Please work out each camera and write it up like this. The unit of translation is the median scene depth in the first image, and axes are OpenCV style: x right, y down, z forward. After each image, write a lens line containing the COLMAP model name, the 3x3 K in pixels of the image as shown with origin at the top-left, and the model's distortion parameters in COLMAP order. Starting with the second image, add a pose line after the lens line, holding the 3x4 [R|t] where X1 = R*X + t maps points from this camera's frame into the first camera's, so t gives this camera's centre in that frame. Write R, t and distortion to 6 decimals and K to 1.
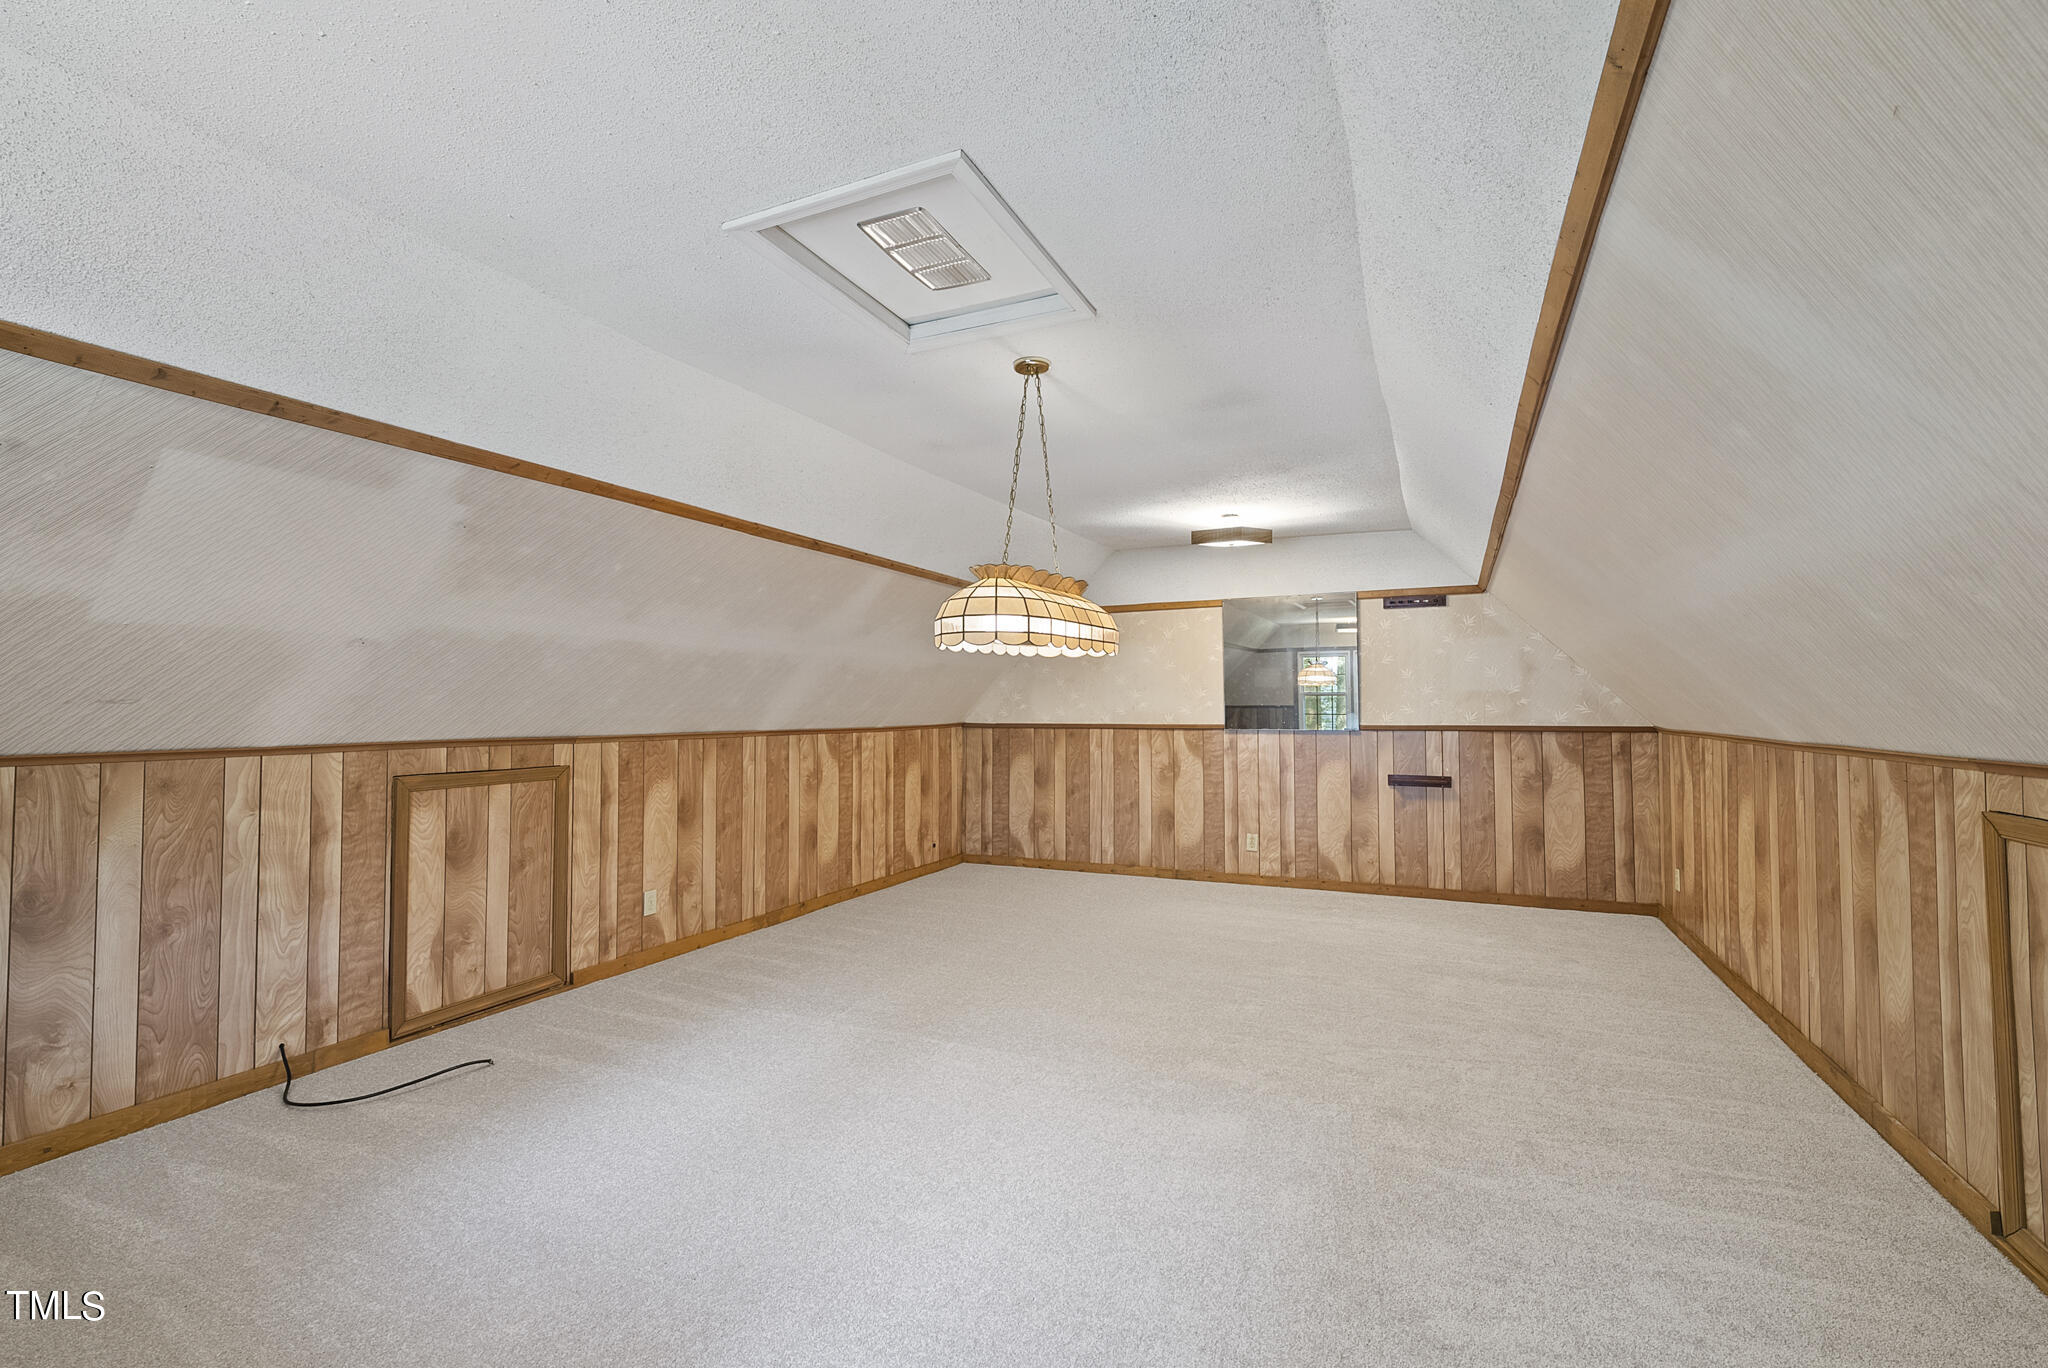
lens RADIAL K [[886.1, 0, 1024.0], [0, 886.1, 684.0], [0, 0, 1]] dist [0.000811, 0.000041]
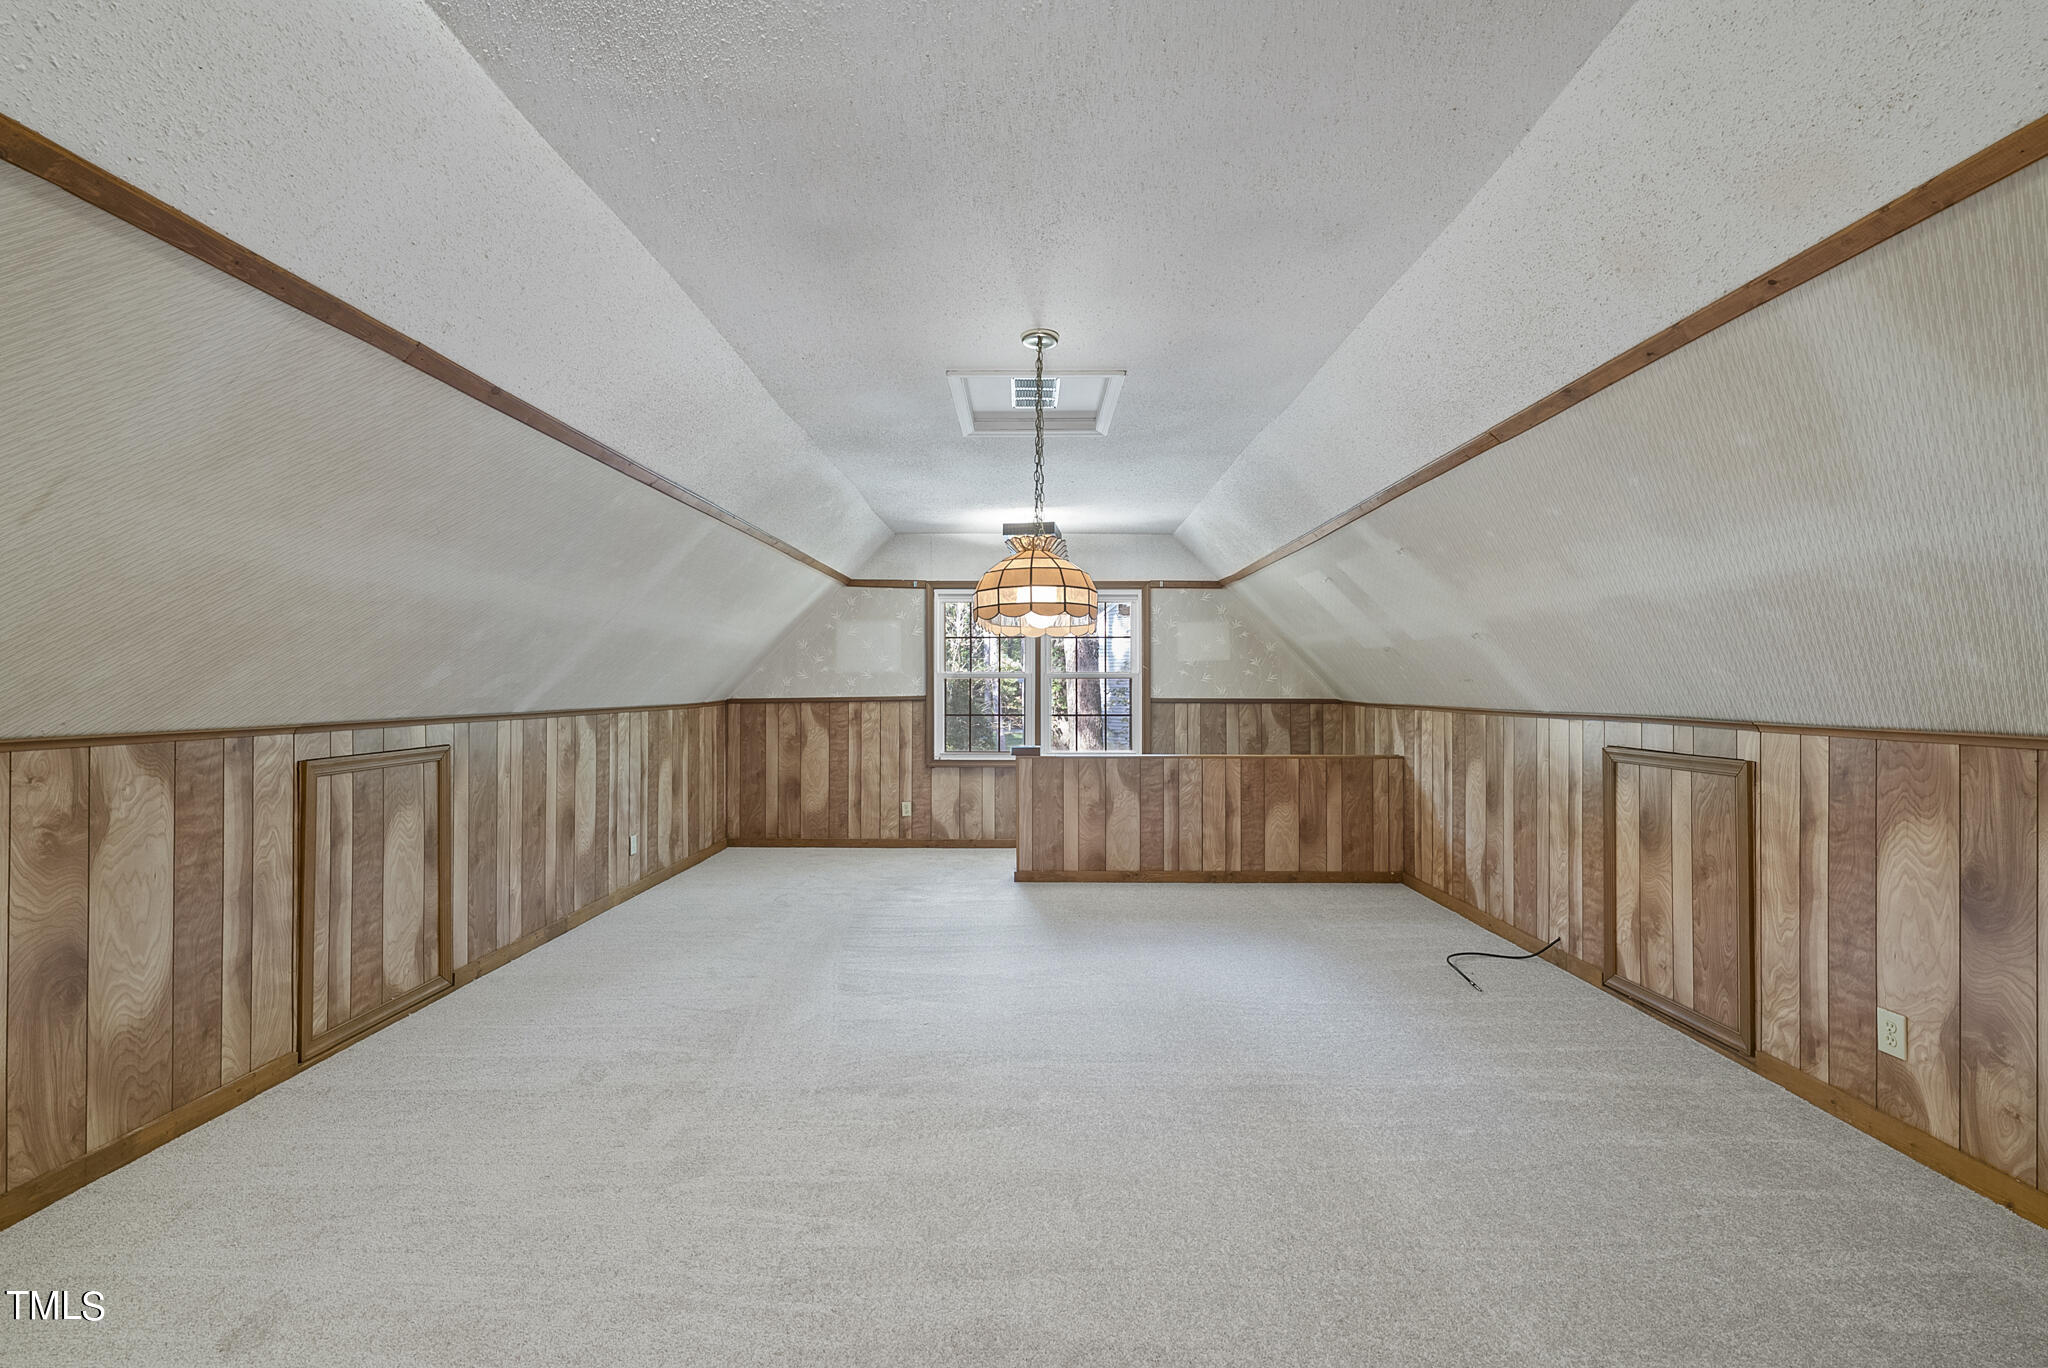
lens RADIAL K [[886.1, 0, 1024.0], [0, 886.1, 684.0], [0, 0, 1]] dist [0.000811, 0.000041]
pose [[-0.909258, 0.001439, -0.416230, 0.351295], [0.014415, 0.999503, -0.028034, 0.042857], [0.415983, -0.031490, -0.908827, 1.501995]]
